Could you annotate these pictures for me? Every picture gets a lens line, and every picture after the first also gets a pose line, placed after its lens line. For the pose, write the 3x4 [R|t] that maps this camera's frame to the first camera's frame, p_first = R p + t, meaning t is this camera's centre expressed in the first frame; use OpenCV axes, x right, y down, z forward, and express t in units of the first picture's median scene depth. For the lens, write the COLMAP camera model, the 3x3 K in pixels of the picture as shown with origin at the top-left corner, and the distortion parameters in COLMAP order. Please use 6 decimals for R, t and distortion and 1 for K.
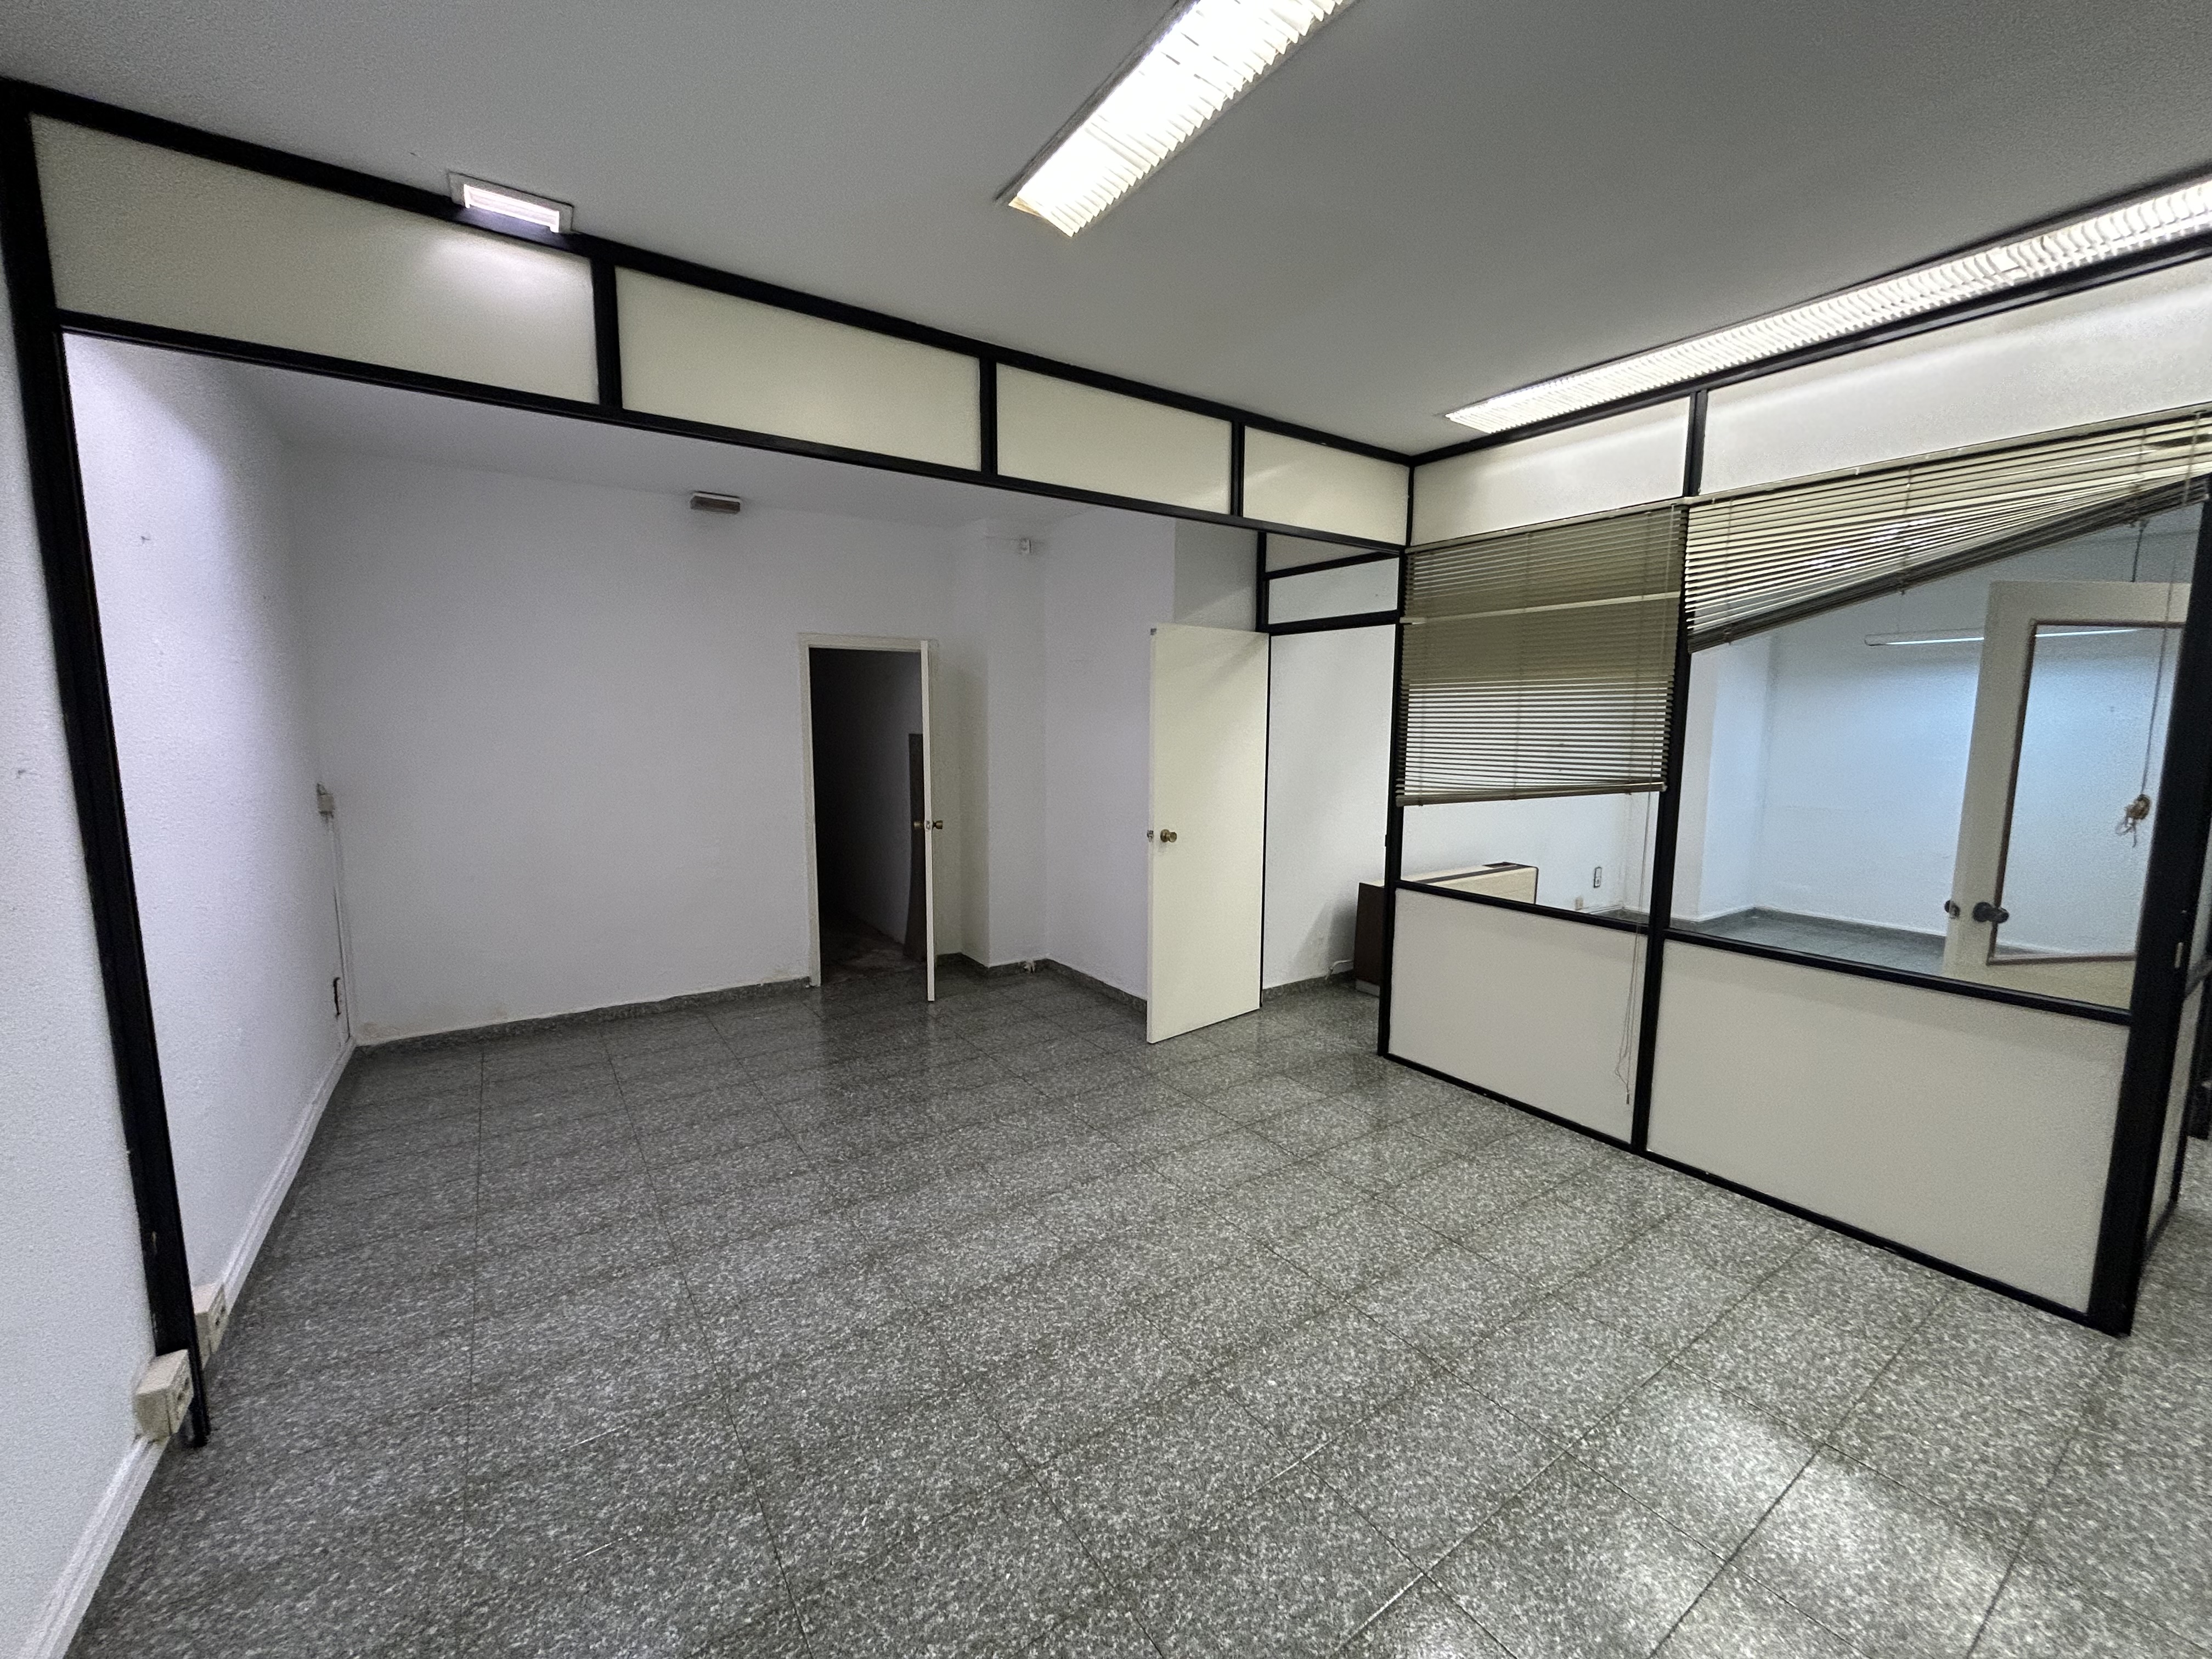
lens RADIAL K [[888.1, 0, 1101.9], [0, 888.1, 825.8], [0, 0, 1]] dist [-0.002345, 0.000813]
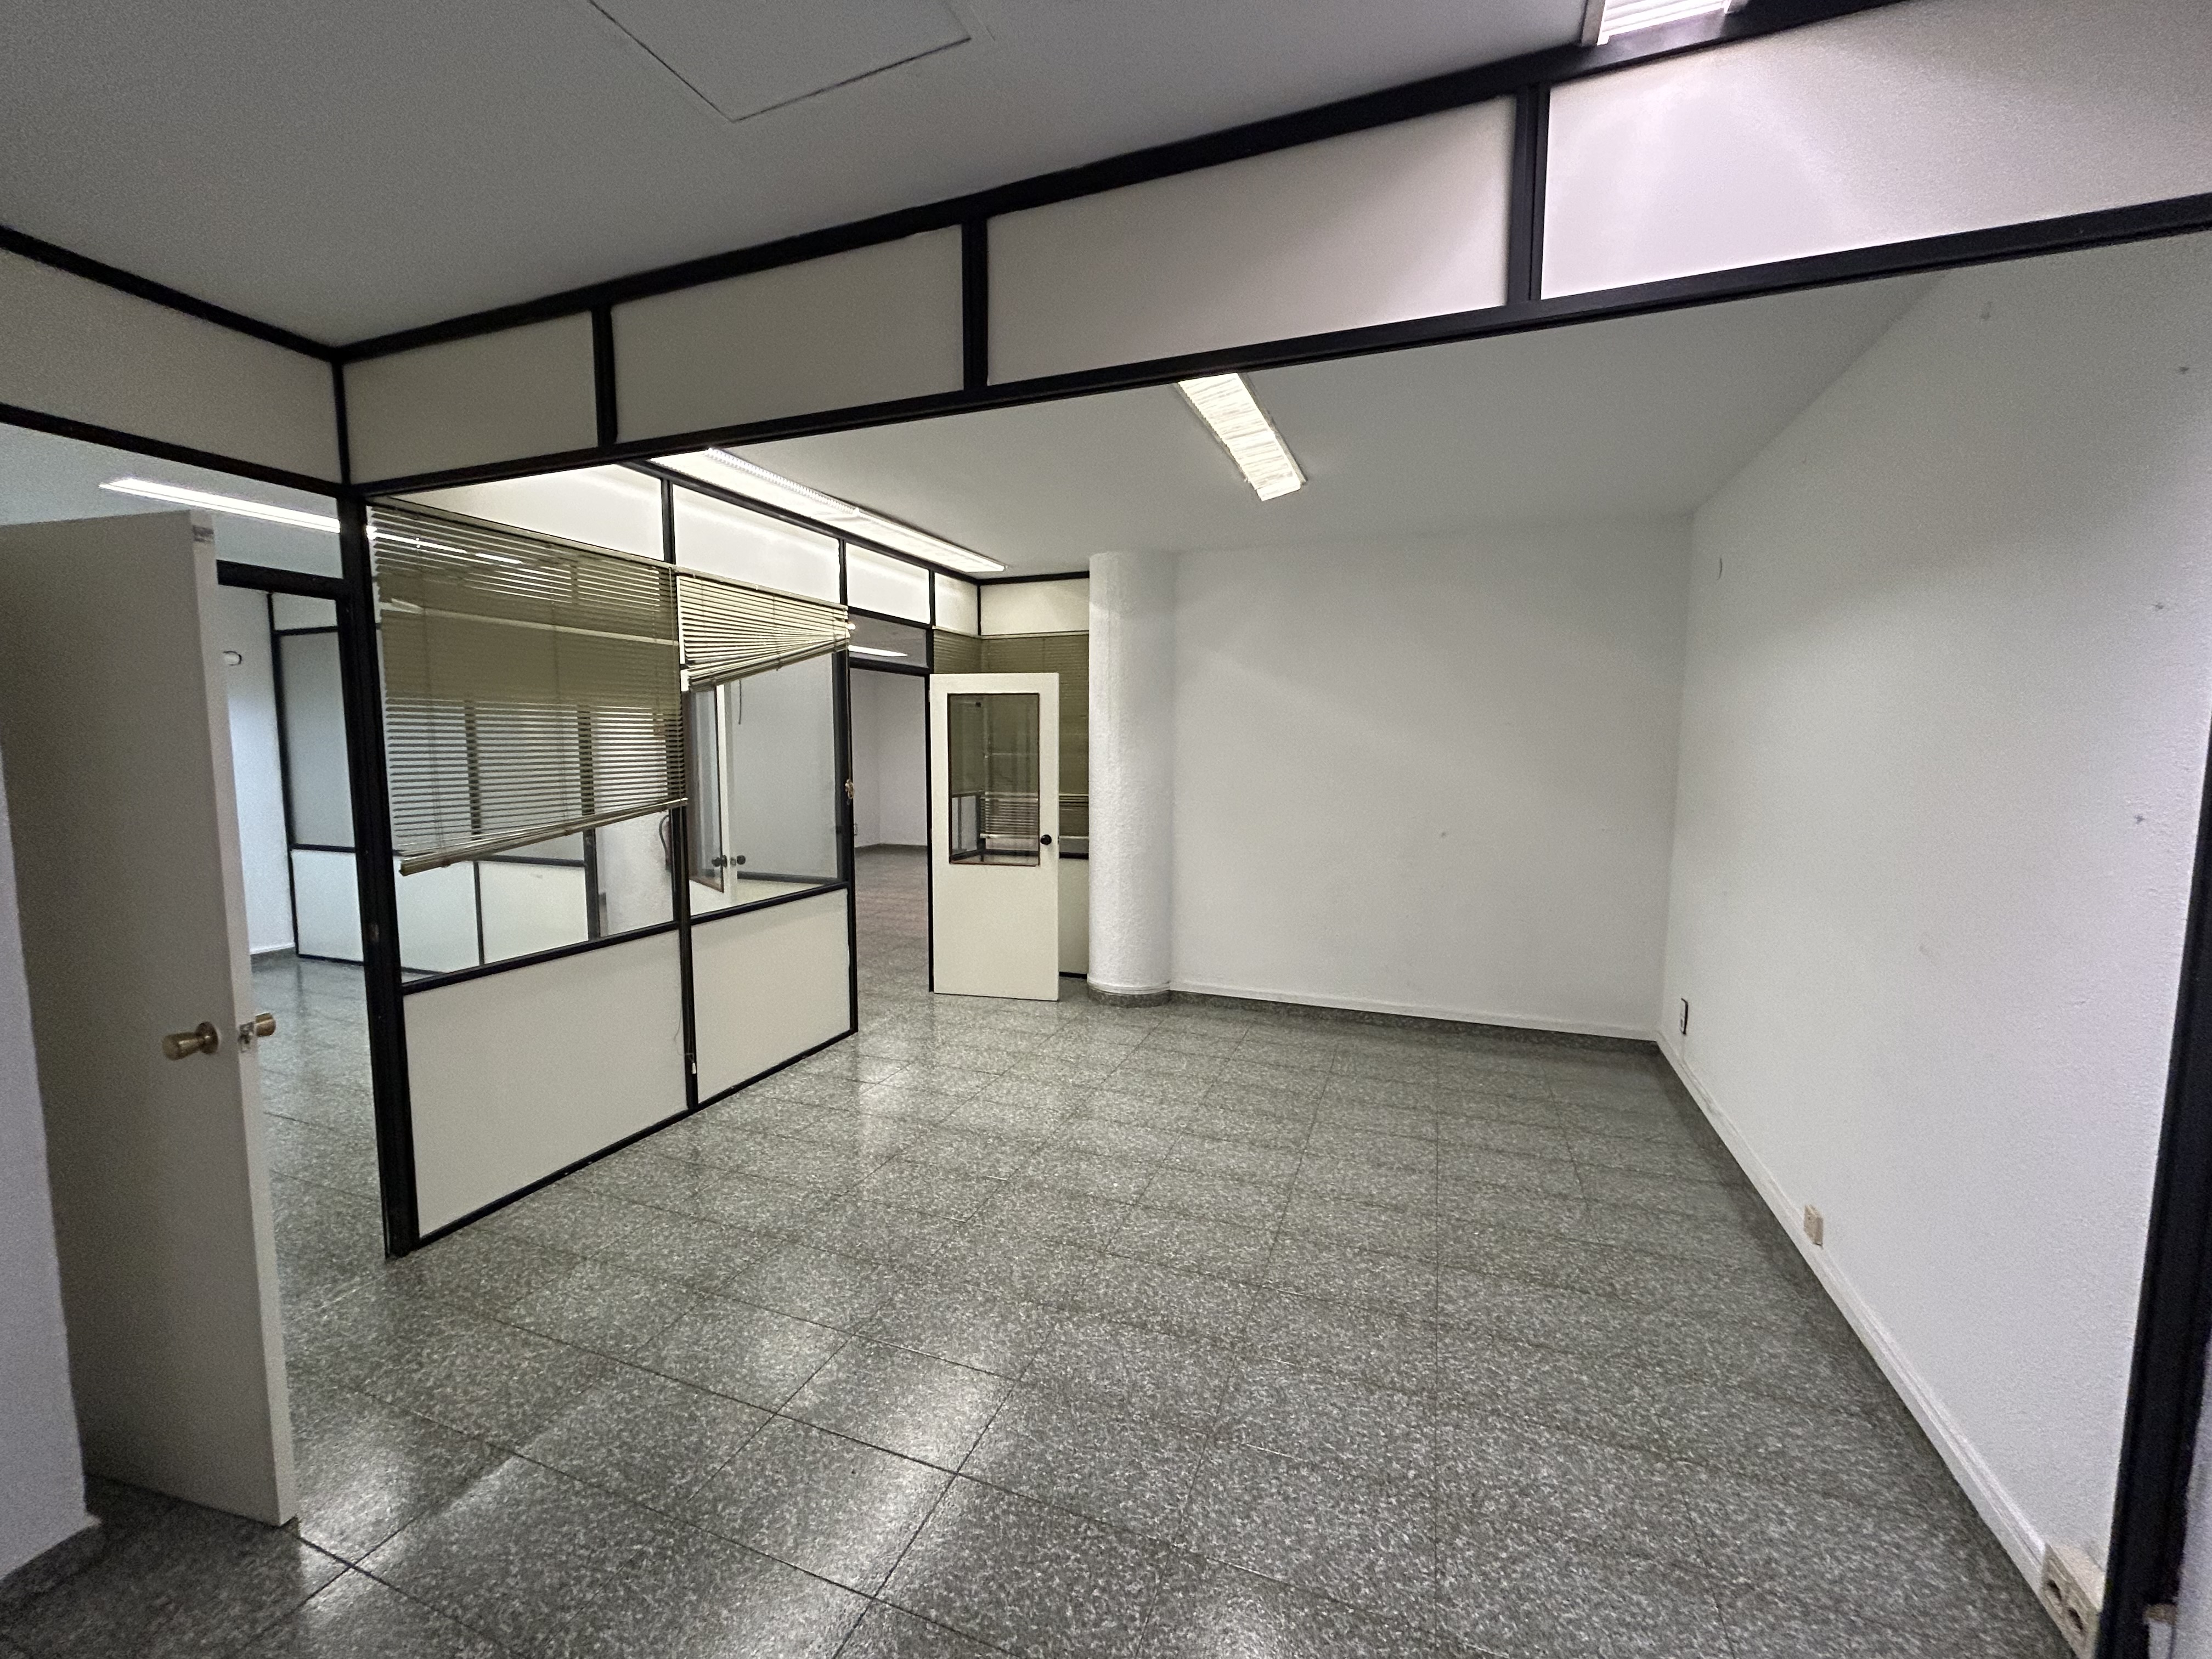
lens RADIAL K [[888.1, 0, 1101.9], [0, 888.1, 825.8], [0, 0, 1]] dist [-0.002345, 0.000813]
pose [[-0.574045, -0.079269, 0.814978, -0.872957], [0.093344, 0.982480, 0.161309, -0.197644], [-0.813486, 0.168672, -0.556588, 1.562887]]
